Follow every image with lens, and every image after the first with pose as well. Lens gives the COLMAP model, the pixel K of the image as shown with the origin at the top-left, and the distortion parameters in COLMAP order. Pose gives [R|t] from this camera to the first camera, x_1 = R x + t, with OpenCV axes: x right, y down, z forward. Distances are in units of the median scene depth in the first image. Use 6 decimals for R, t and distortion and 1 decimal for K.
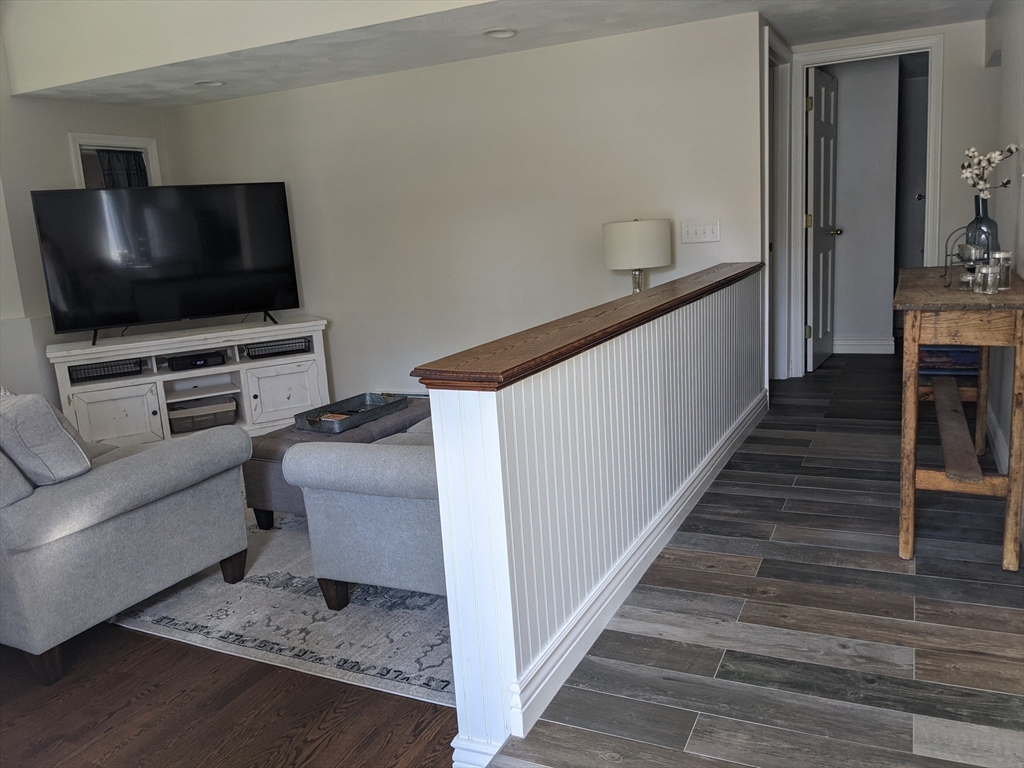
lens RADIAL K [[819.4, 0, 512.0], [0, 819.4, 384.0], [0, 0, 1]] dist [0.009065, 0.006215]
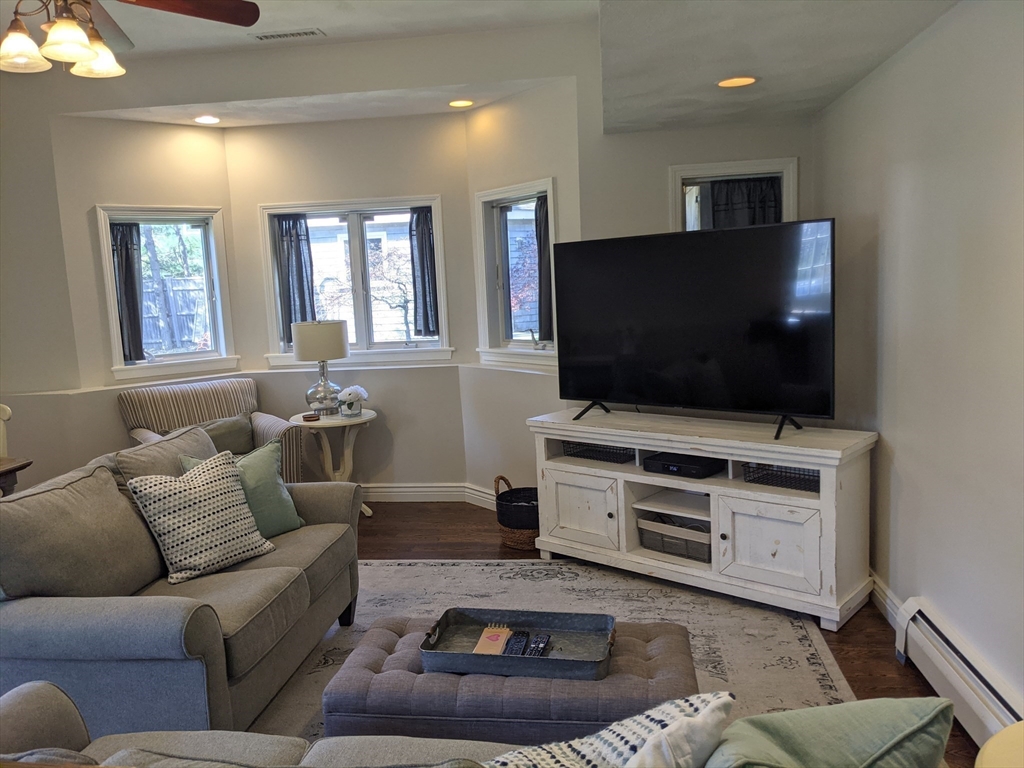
lens RADIAL K [[819.4, 0, 512.0], [0, 819.4, 384.0], [0, 0, 1]] dist [0.009065, 0.006215]
pose [[0.306315, 0.172686, -0.936136, 0.254519], [-0.154686, 0.979367, 0.130045, -0.172286], [0.939278, 0.104973, 0.326707, 0.599340]]
